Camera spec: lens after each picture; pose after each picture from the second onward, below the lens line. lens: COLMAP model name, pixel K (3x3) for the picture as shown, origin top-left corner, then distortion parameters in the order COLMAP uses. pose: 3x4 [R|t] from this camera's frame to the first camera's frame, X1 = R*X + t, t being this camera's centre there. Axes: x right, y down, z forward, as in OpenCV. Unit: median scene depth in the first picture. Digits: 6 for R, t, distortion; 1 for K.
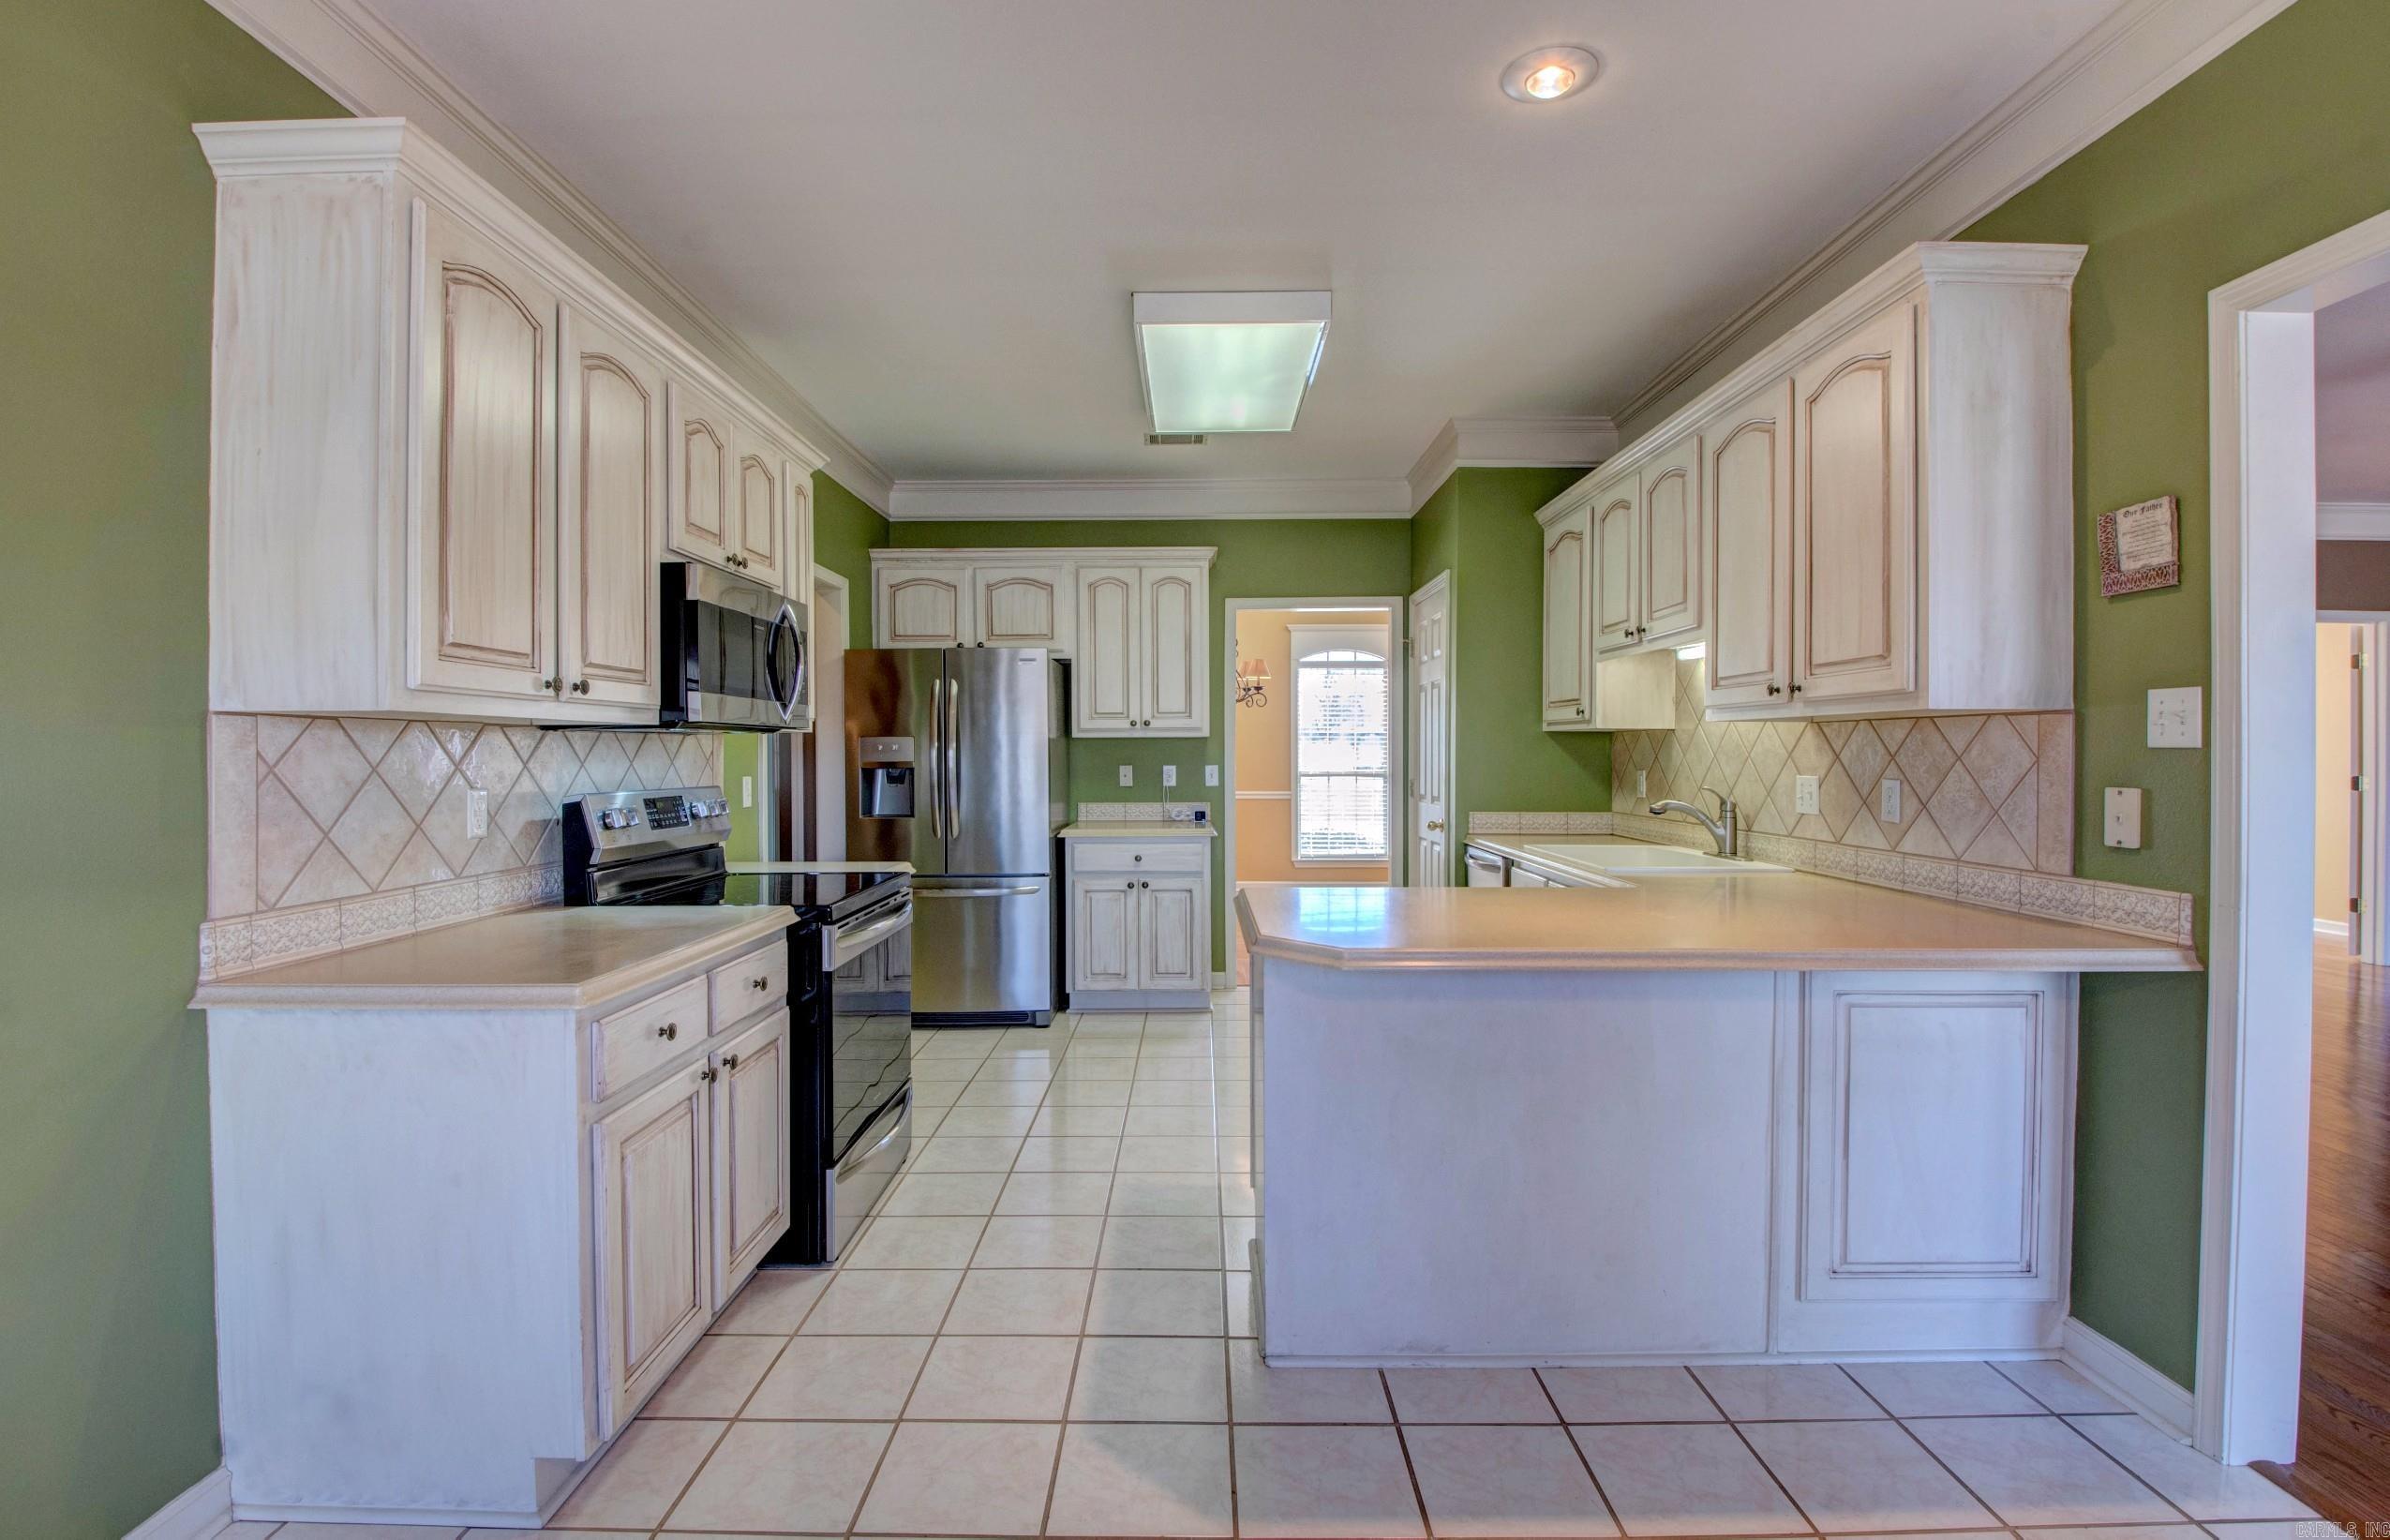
lens RADIAL K [[1114.8, 0, 1182.2], [0, 1114.8, 758.8], [0, 0, 1]] dist [0.000032, -0.019348]
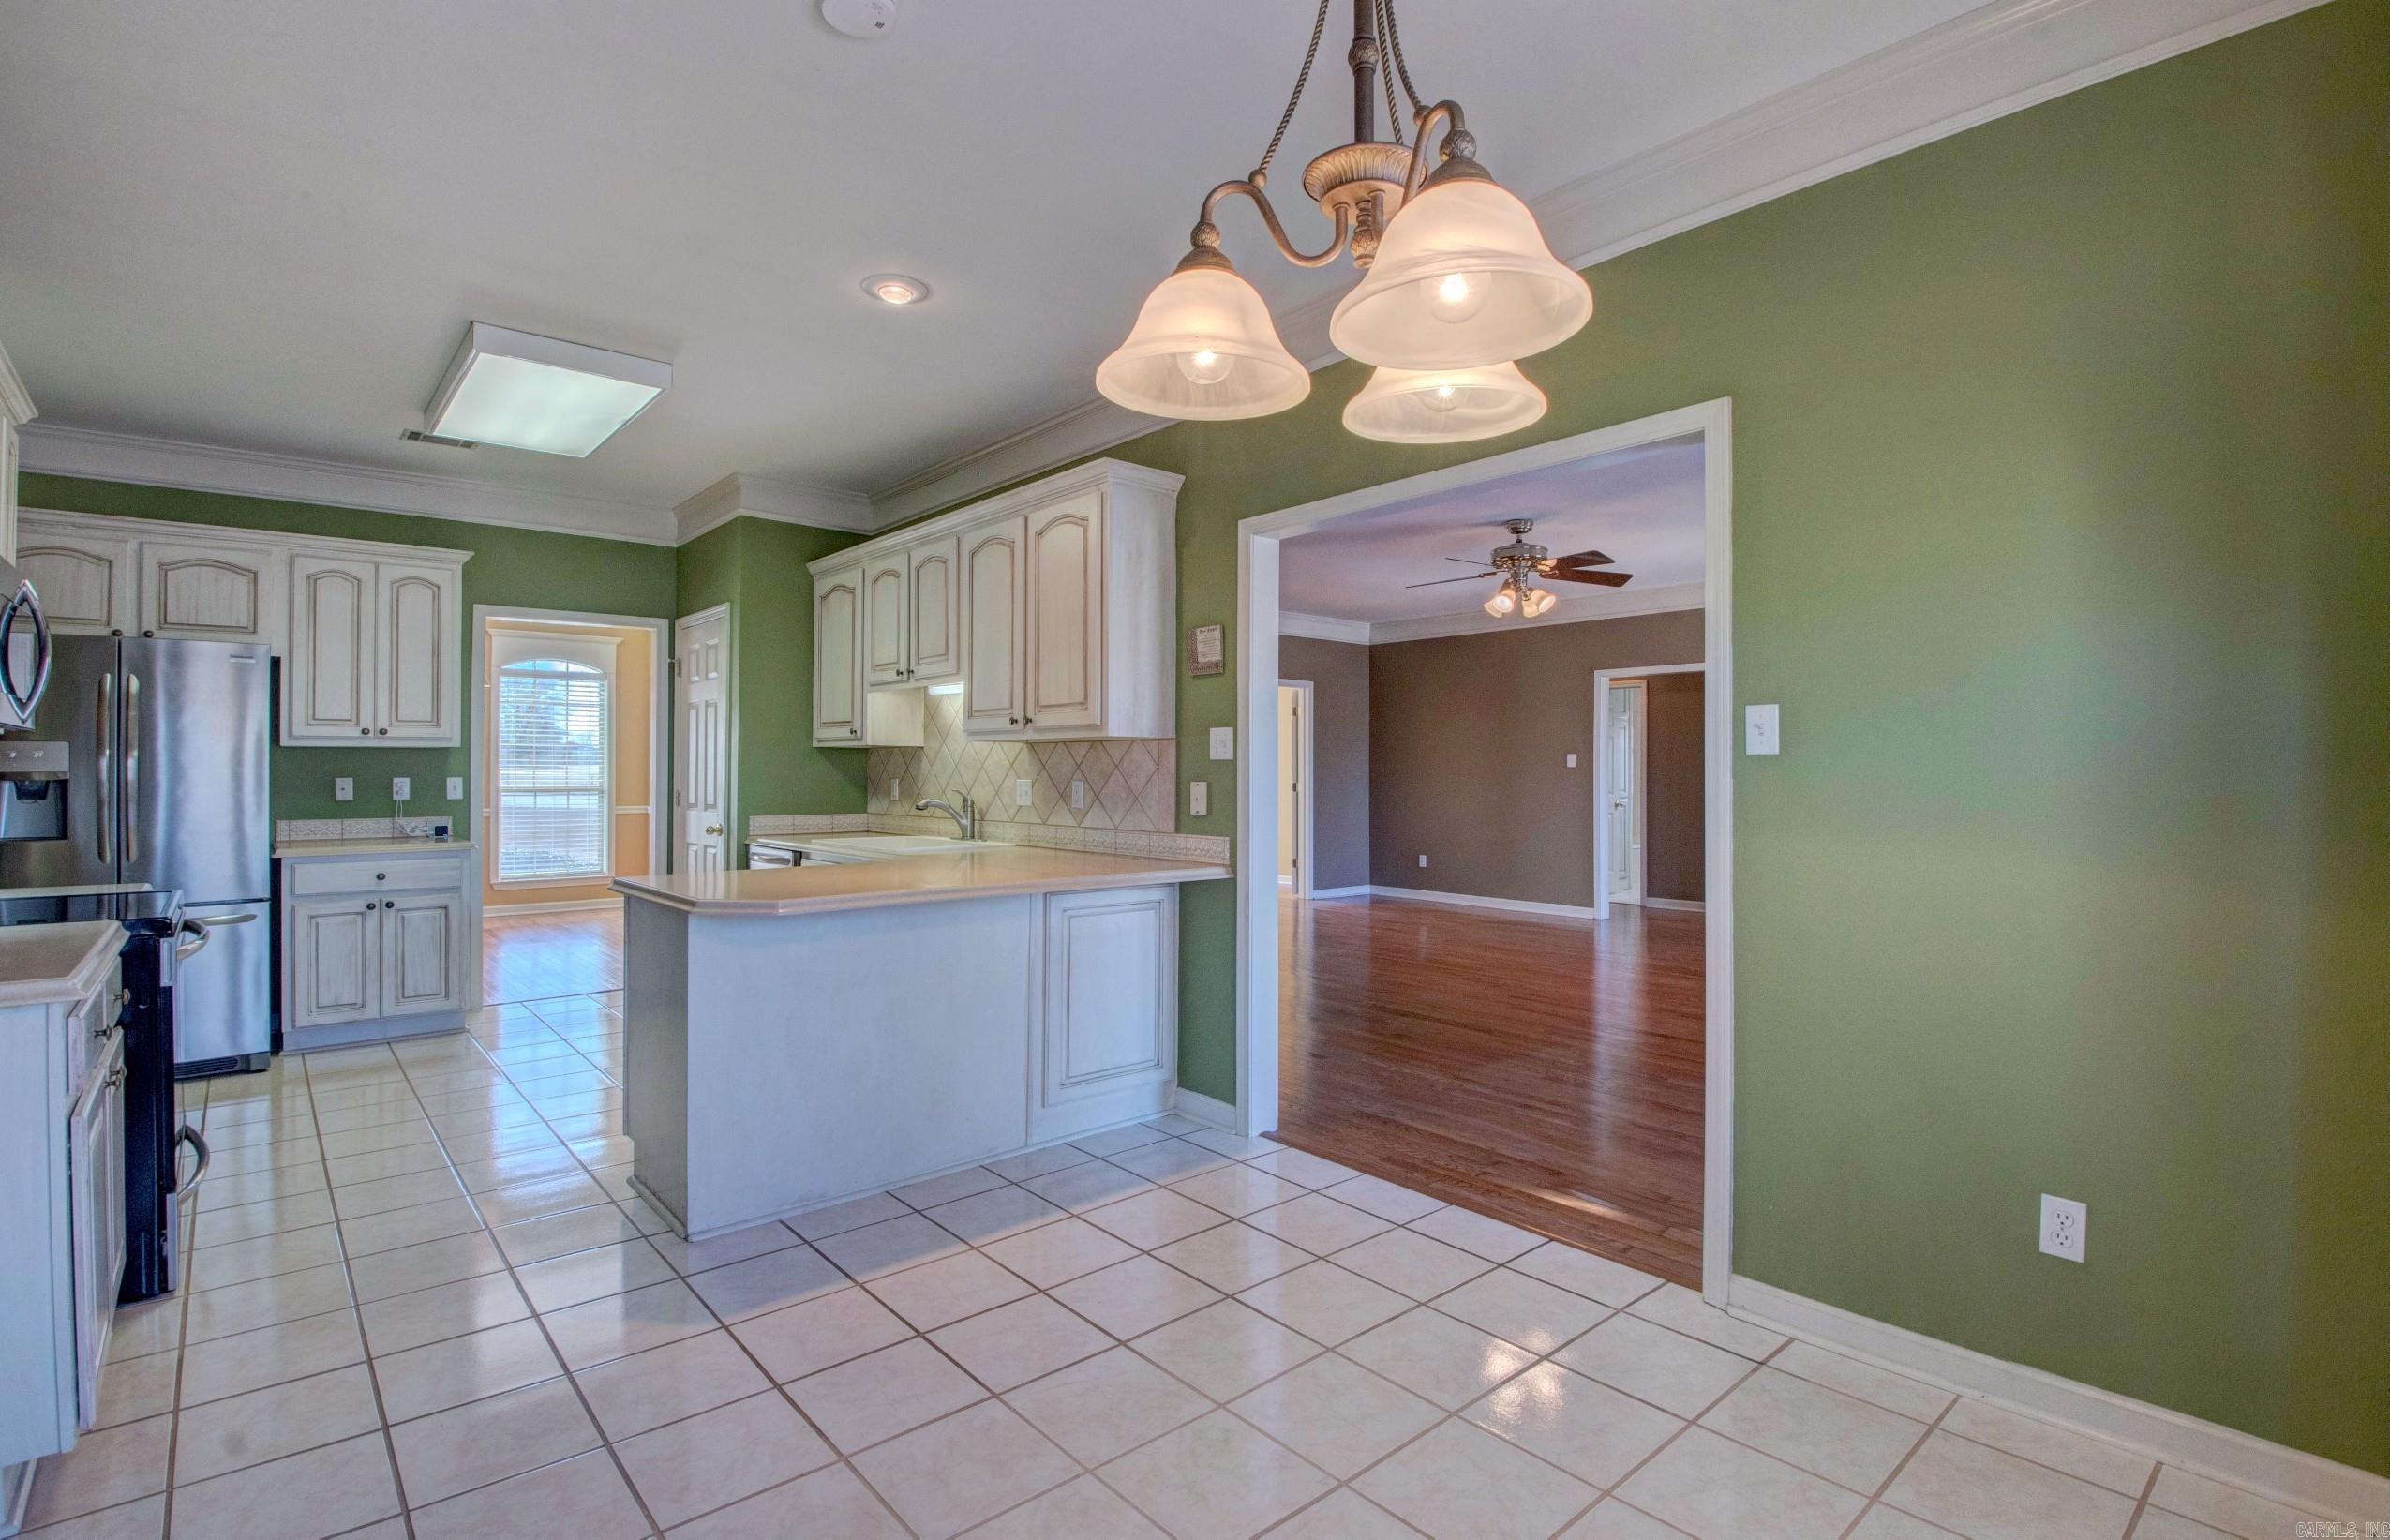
lens RADIAL K [[1114.8, 0, 1182.2], [0, 1114.8, 758.8], [0, 0, 1]] dist [0.000032, -0.019348]
pose [[0.752632, 0.009079, 0.658378, -0.216976], [0.001816, 0.999873, -0.015864, 0.010190], [-0.658438, 0.013135, 0.752520, -0.209187]]
